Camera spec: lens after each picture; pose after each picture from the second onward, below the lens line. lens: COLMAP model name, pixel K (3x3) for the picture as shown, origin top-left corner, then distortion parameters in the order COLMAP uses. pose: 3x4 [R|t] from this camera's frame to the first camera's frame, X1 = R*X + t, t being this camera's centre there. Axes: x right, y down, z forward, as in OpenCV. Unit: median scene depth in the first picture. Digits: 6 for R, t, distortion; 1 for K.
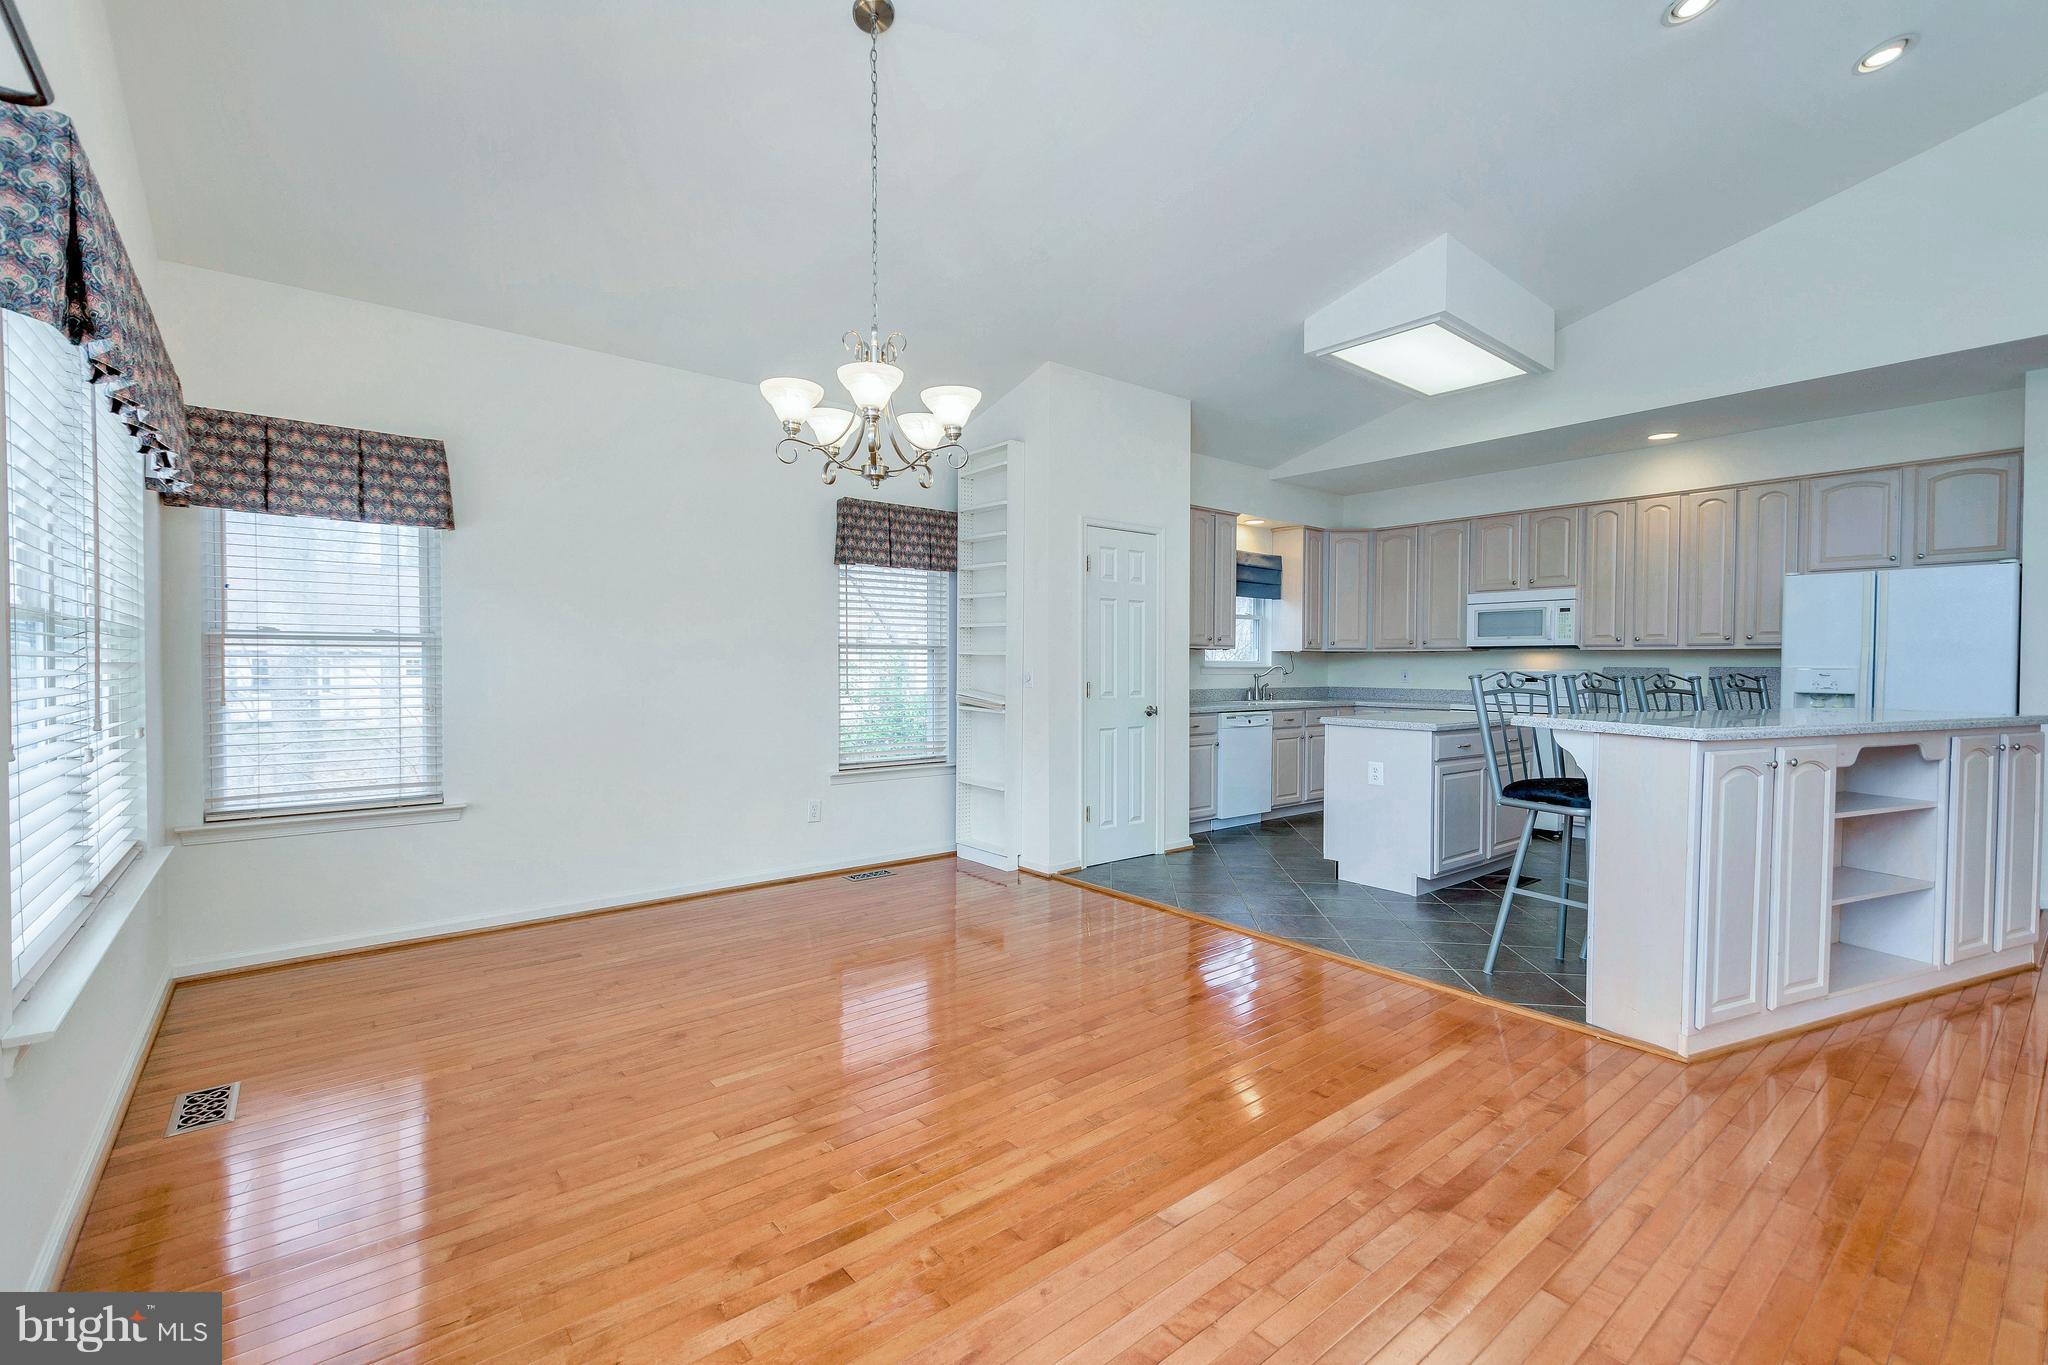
lens RADIAL K [[887.1, 0, 1054.4], [0, 887.1, 682.7], [0, 0, 1]] dist [0.009894, -0.005438]
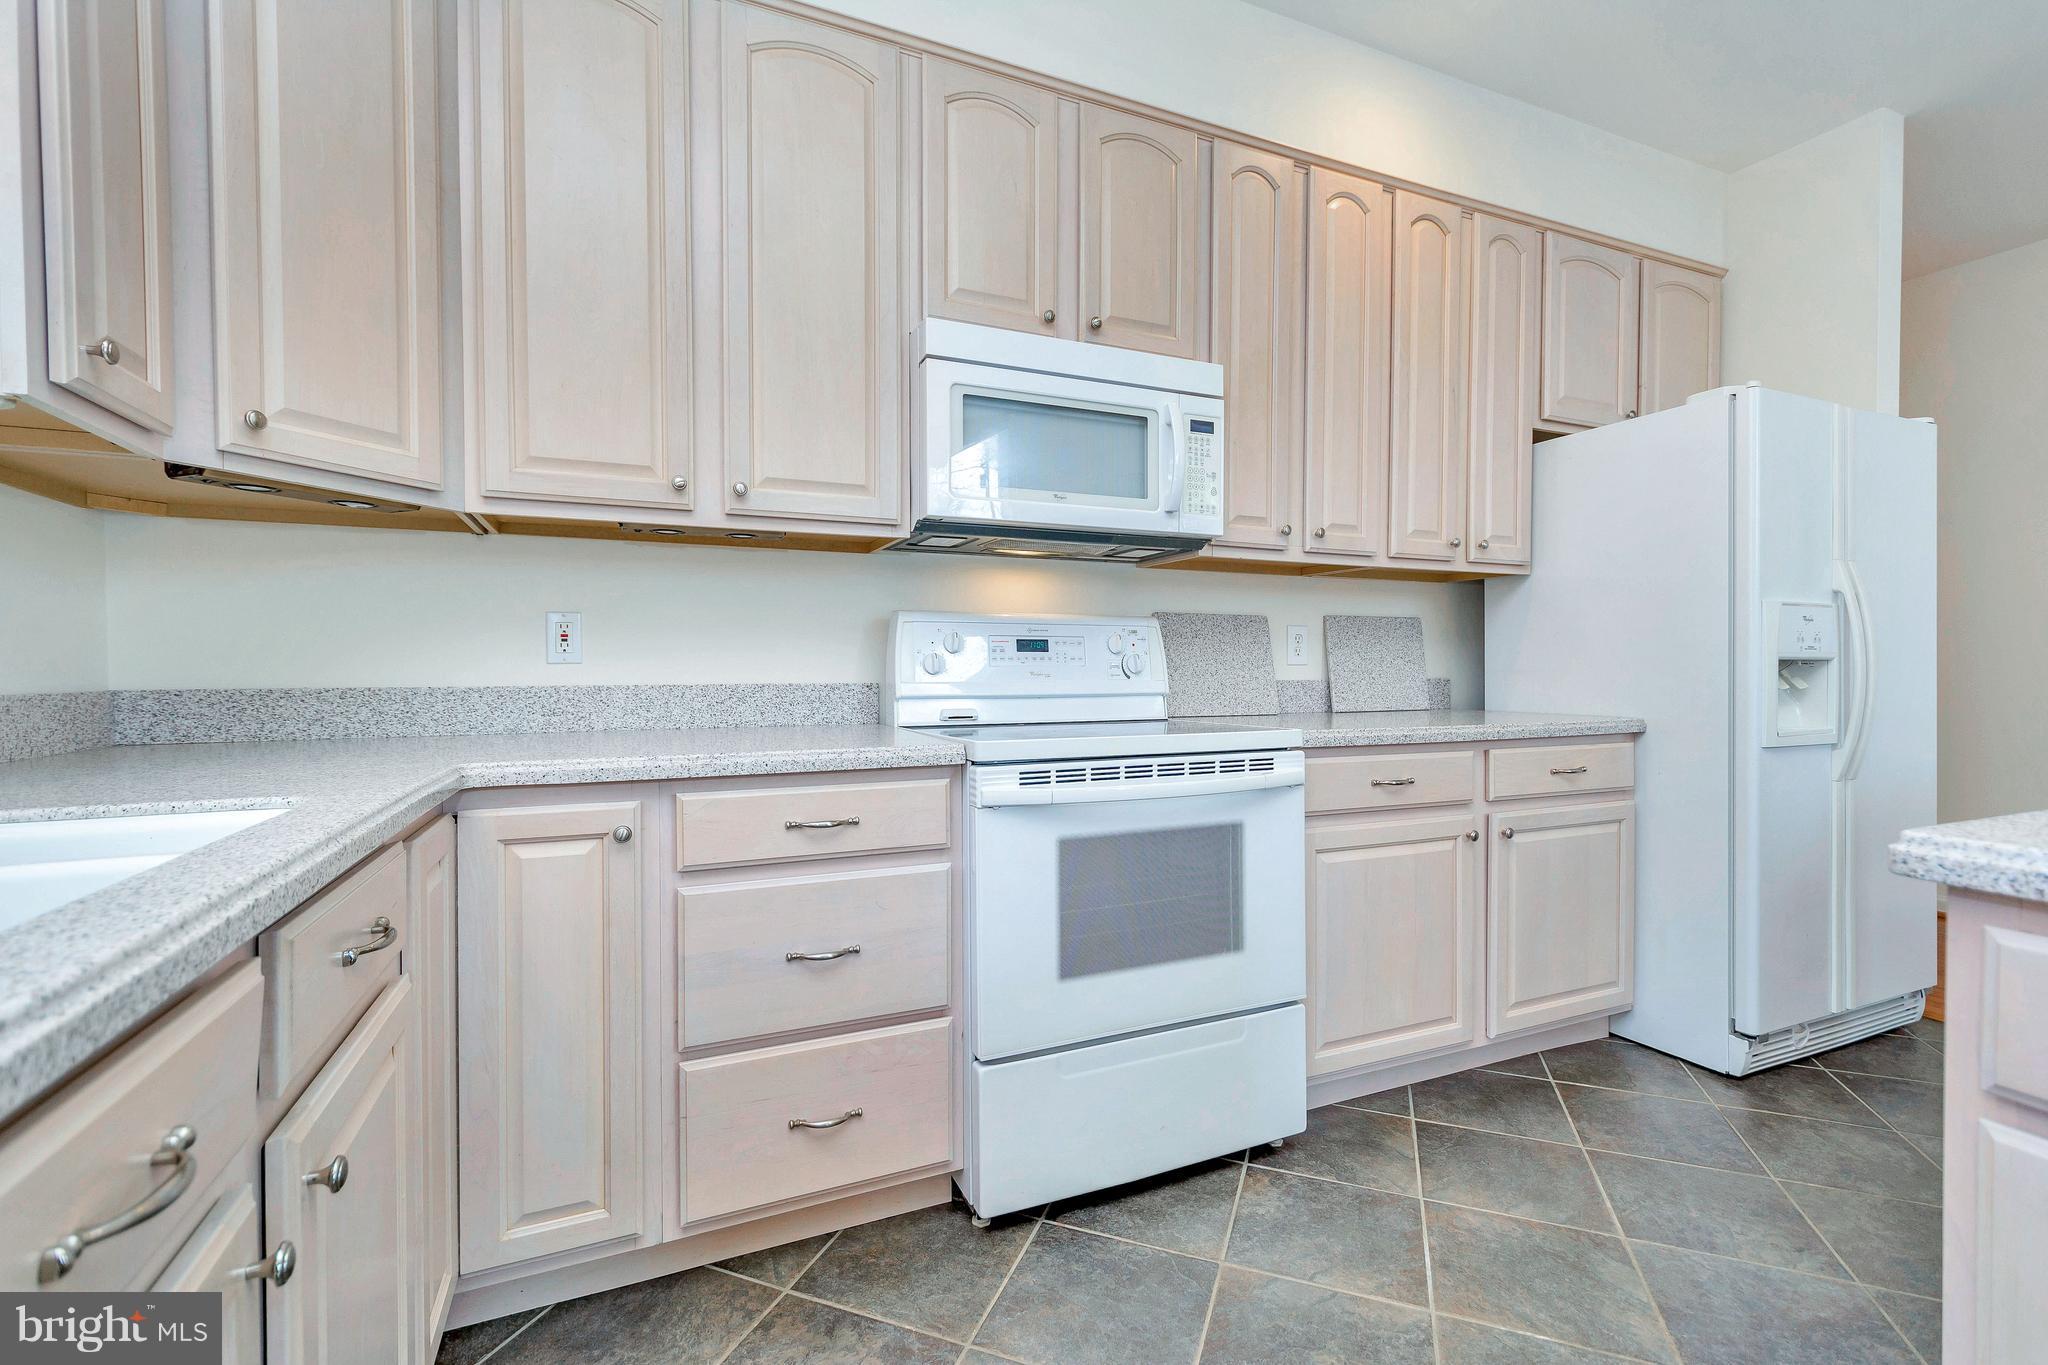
lens RADIAL K [[887.1, 0, 1026.0], [0, 887.1, 684.2], [0, 0, 1]] dist [0.009894, -0.005438]
pose [[0.334284, -0.025474, 0.942128, 0.310002], [0.023655, 0.999547, 0.018633, 0.007123], [-0.942175, 0.016057, 0.334735, 1.222846]]
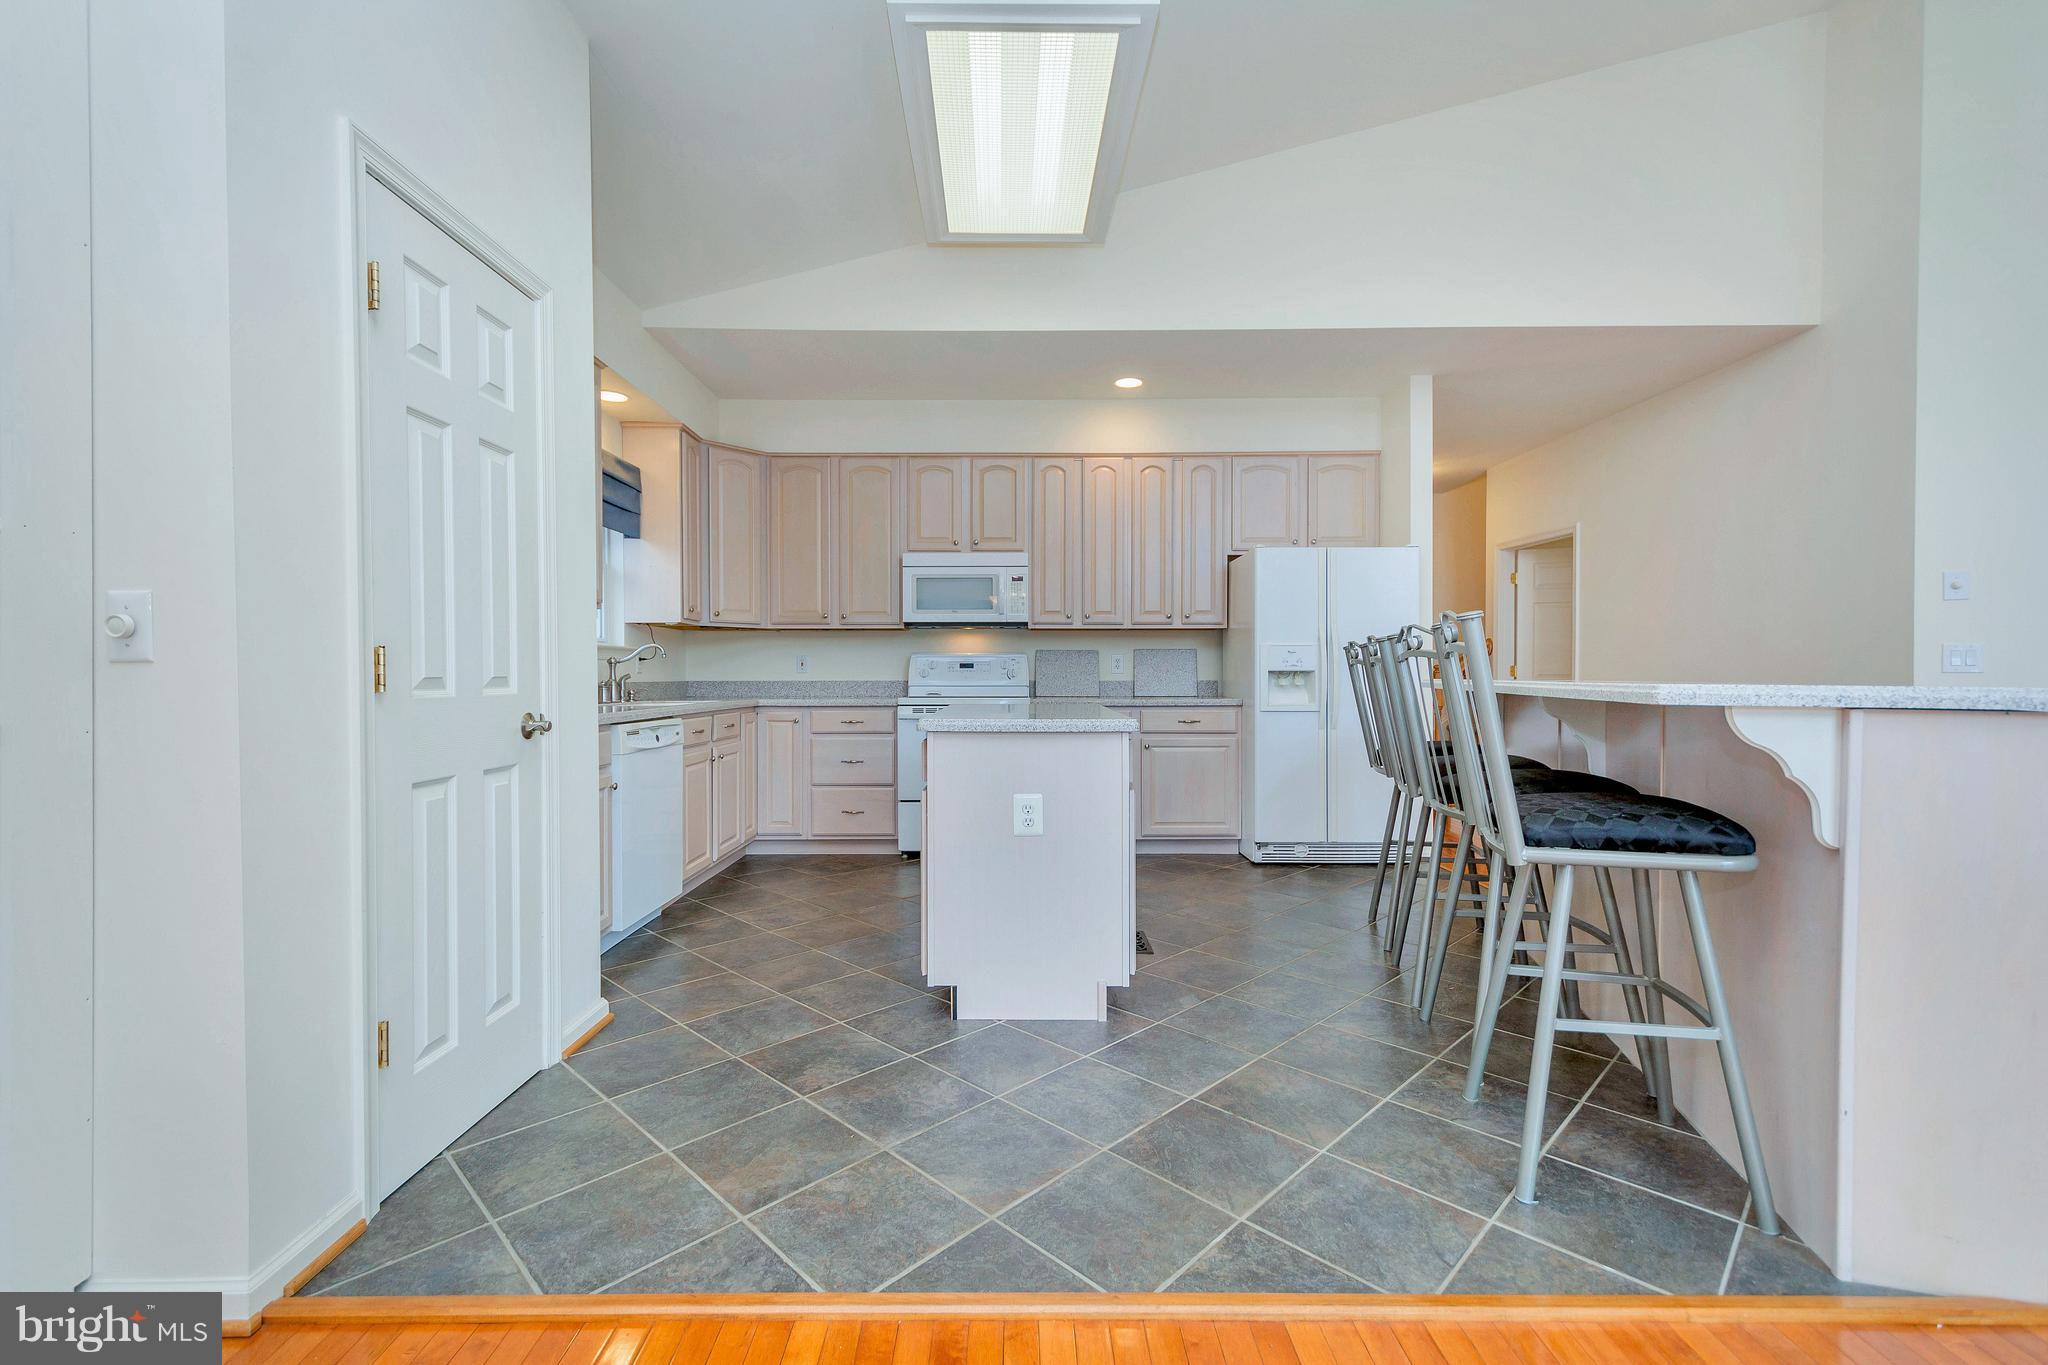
lens RADIAL K [[887.1, 0, 1028.1], [0, 887.1, 682.4], [0, 0, 1]] dist [0.009894, -0.005438]
pose [[0.662415, -0.016167, 0.748963, -0.048411], [0.022418, 0.999747, 0.001753, 0.016816], [-0.748802, 0.015629, 0.662610, 0.575689]]
